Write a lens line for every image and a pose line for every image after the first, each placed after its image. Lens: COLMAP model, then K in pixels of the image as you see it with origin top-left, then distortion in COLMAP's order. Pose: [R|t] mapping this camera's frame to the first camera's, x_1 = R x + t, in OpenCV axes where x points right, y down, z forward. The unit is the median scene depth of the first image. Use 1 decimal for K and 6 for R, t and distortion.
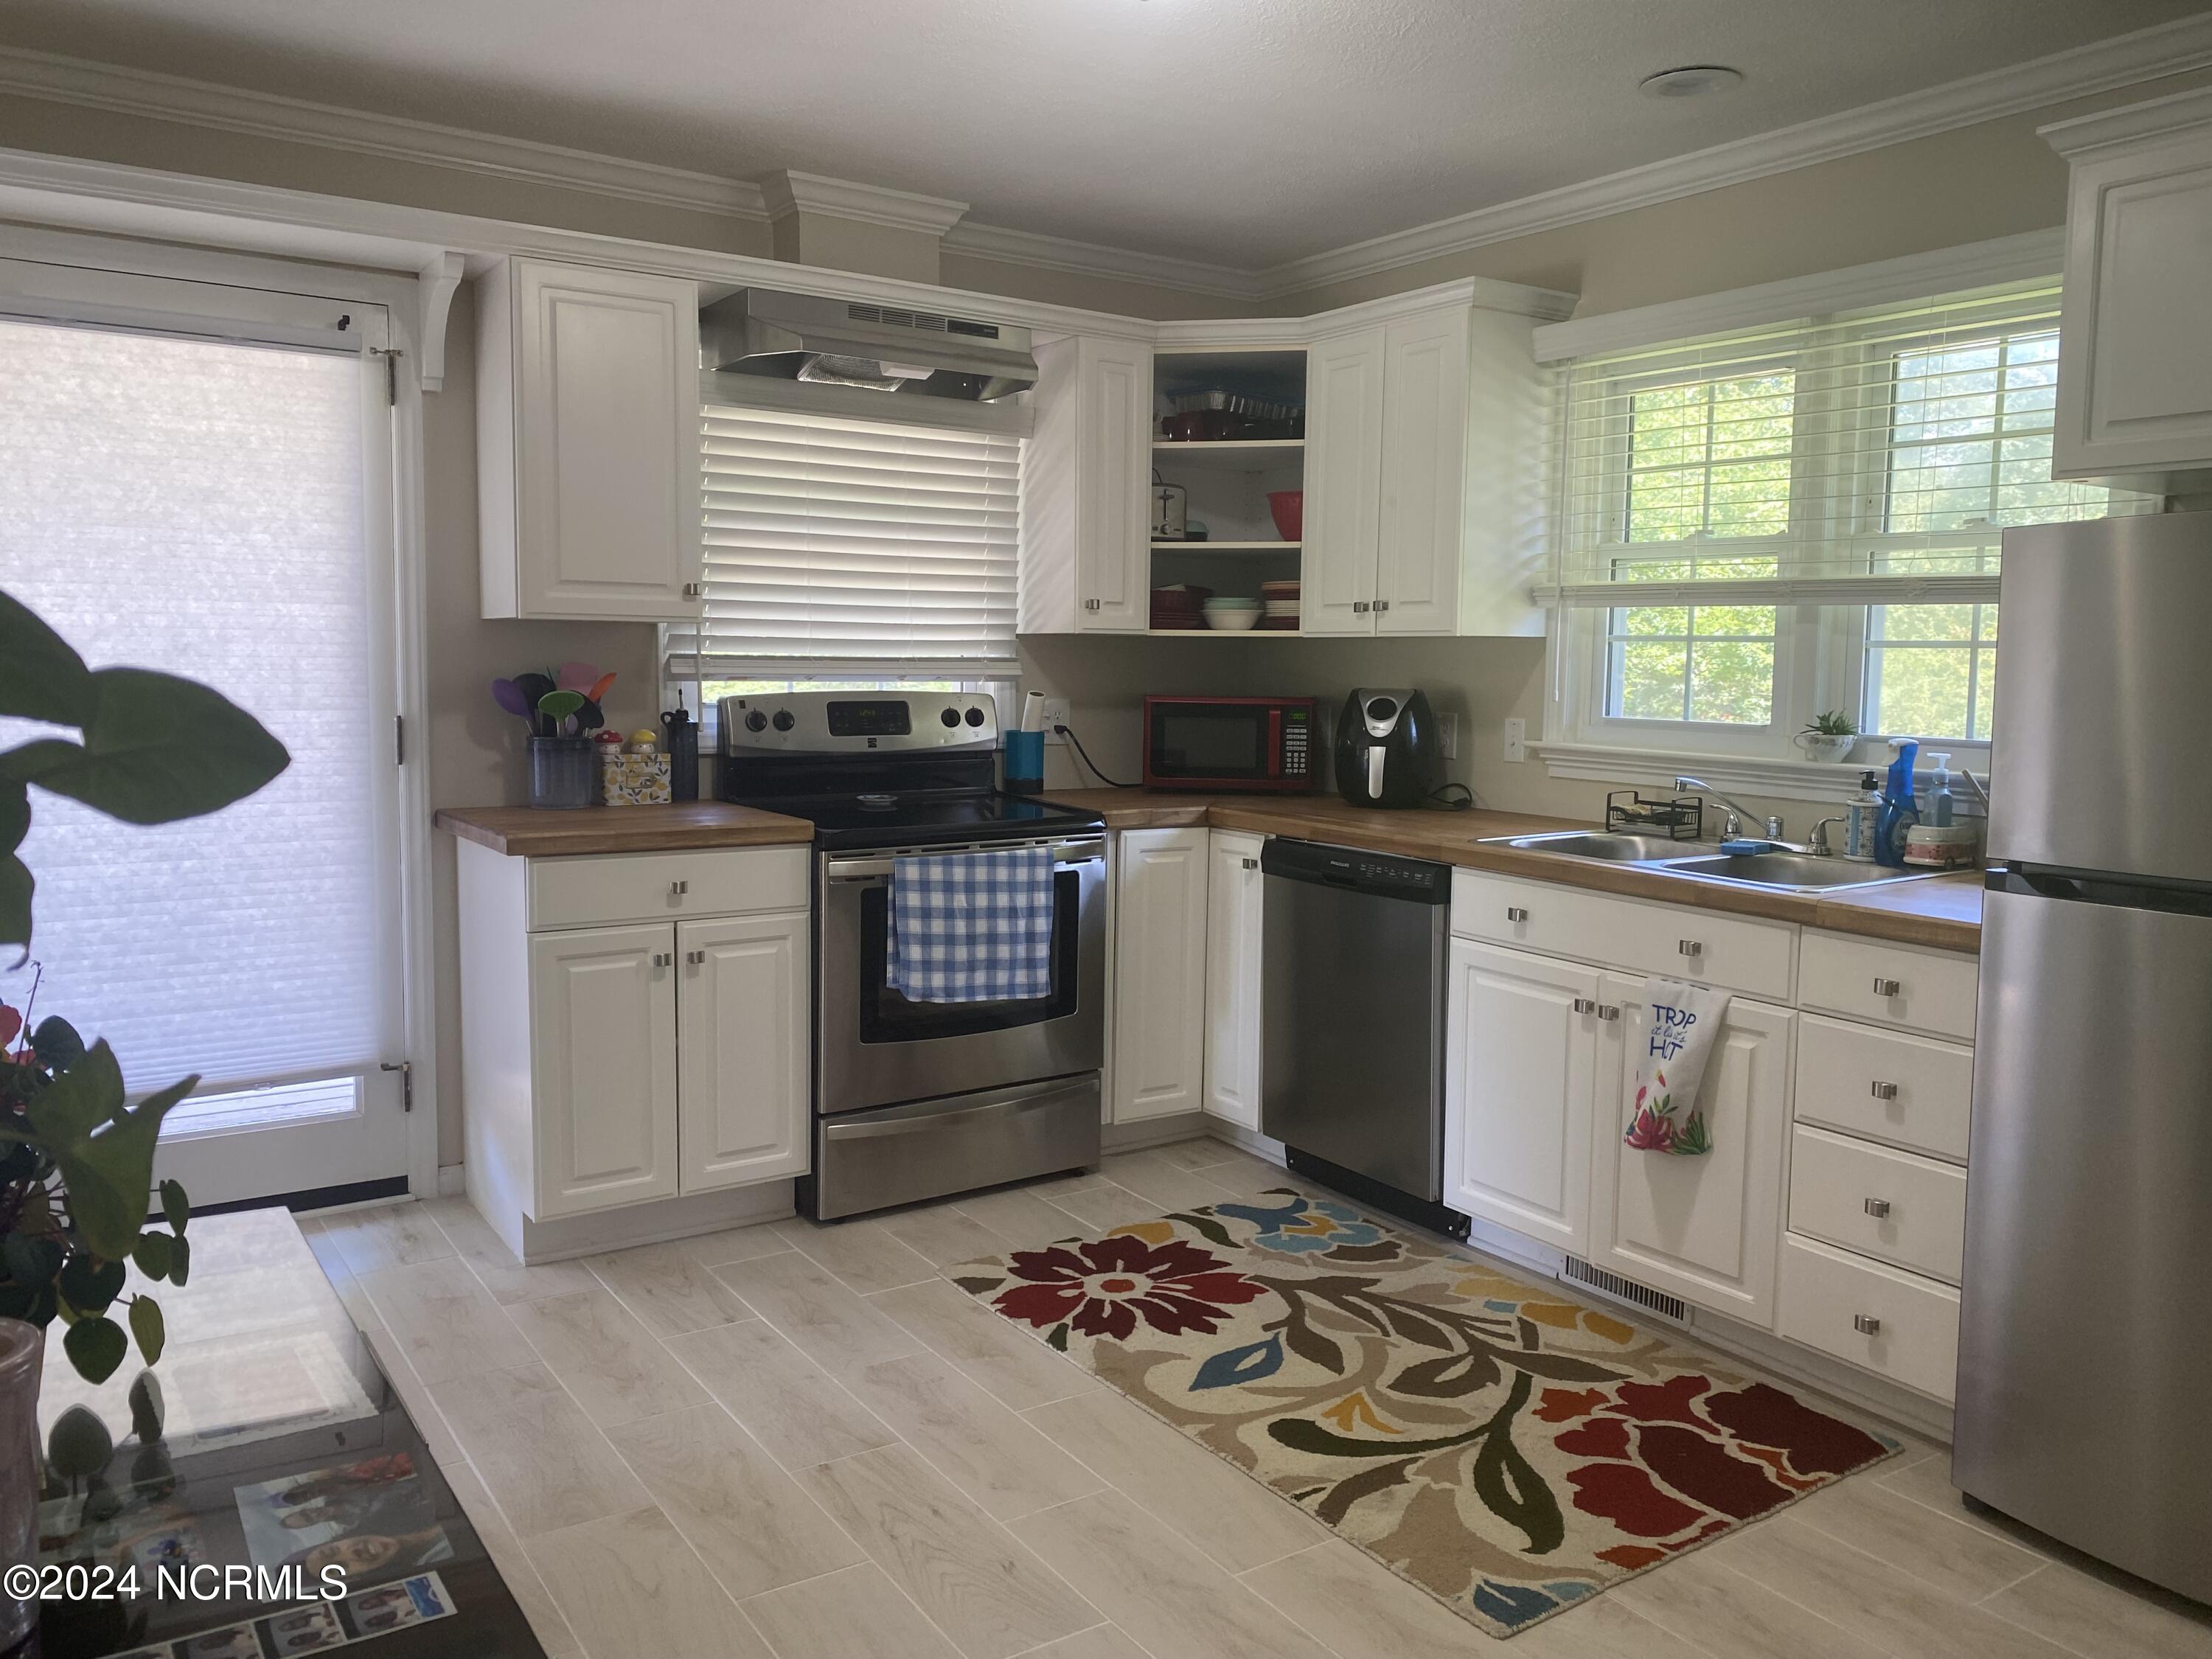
lens RADIAL K [[1714.1, 0, 1106.0], [0, 1714.1, 829.5], [0, 0, 1]] dist [0.071684, -0.003848]
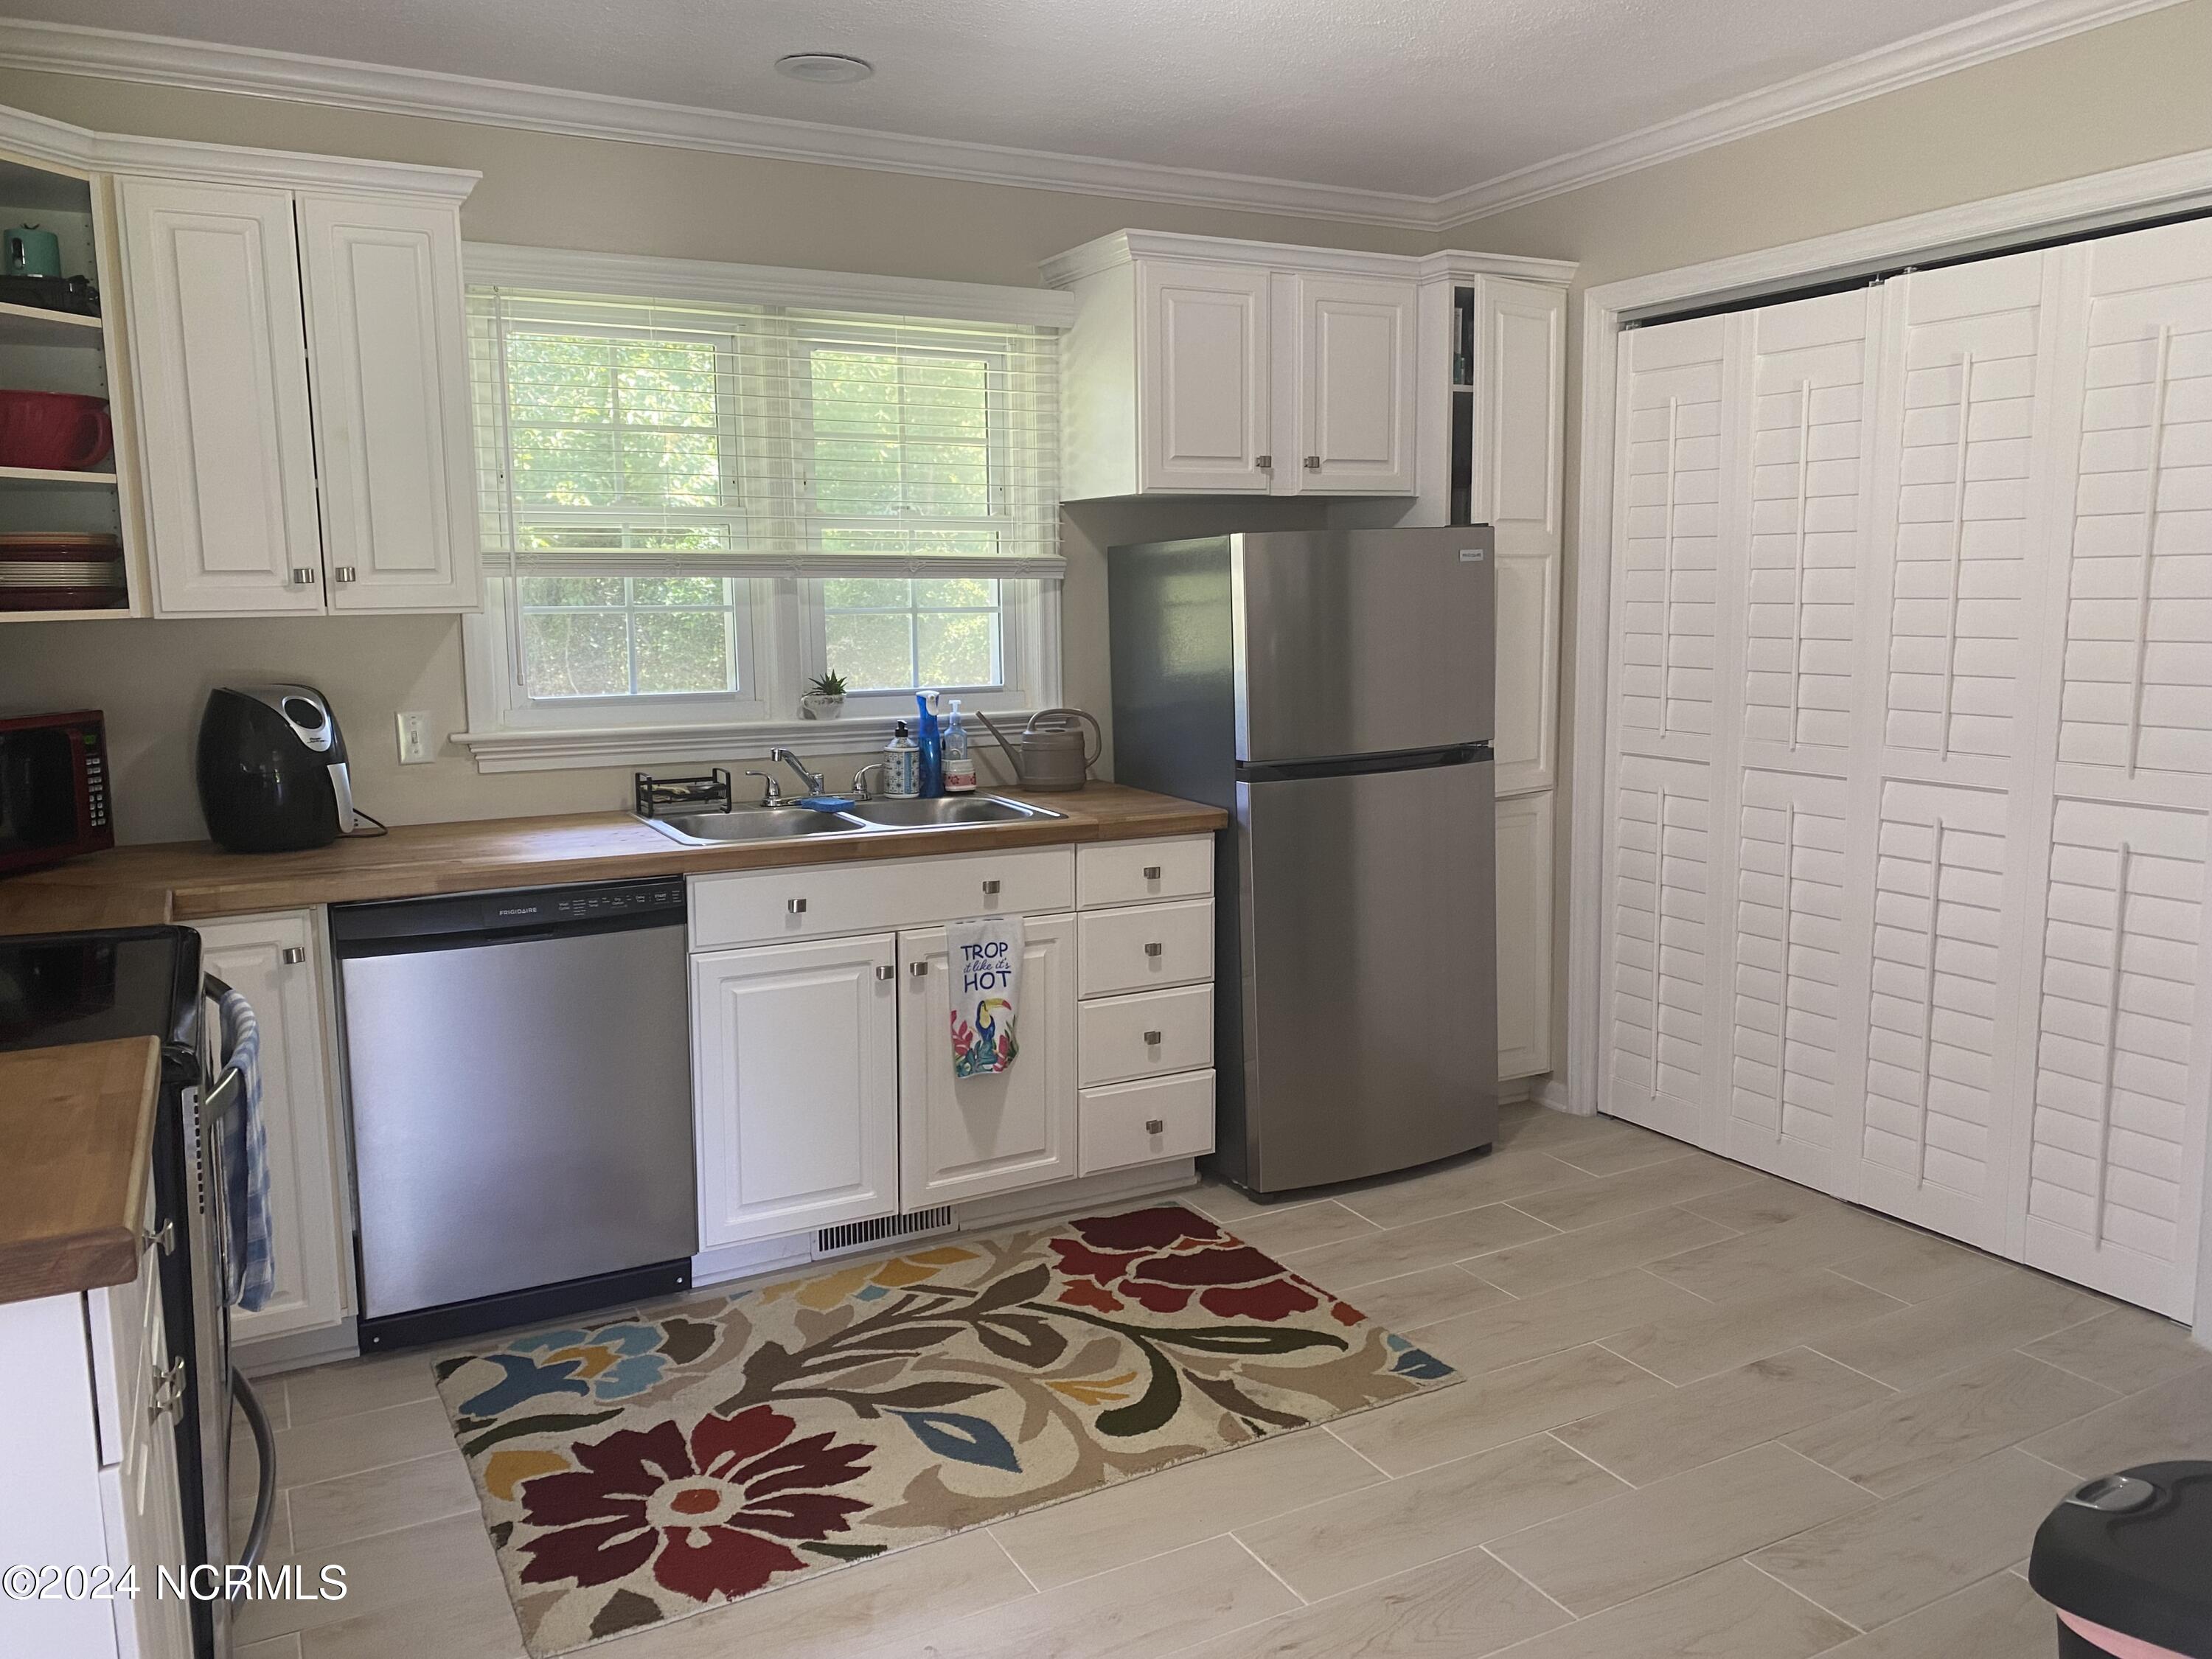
lens RADIAL K [[1714.1, 0, 1106.0], [0, 1714.1, 829.5], [0, 0, 1]] dist [0.071684, -0.003848]
pose [[0.098242, -0.153472, 0.983257, -0.724103], [0.121383, 0.982508, 0.141227, -0.112968], [-0.987732, 0.105476, 0.115152, 0.766931]]
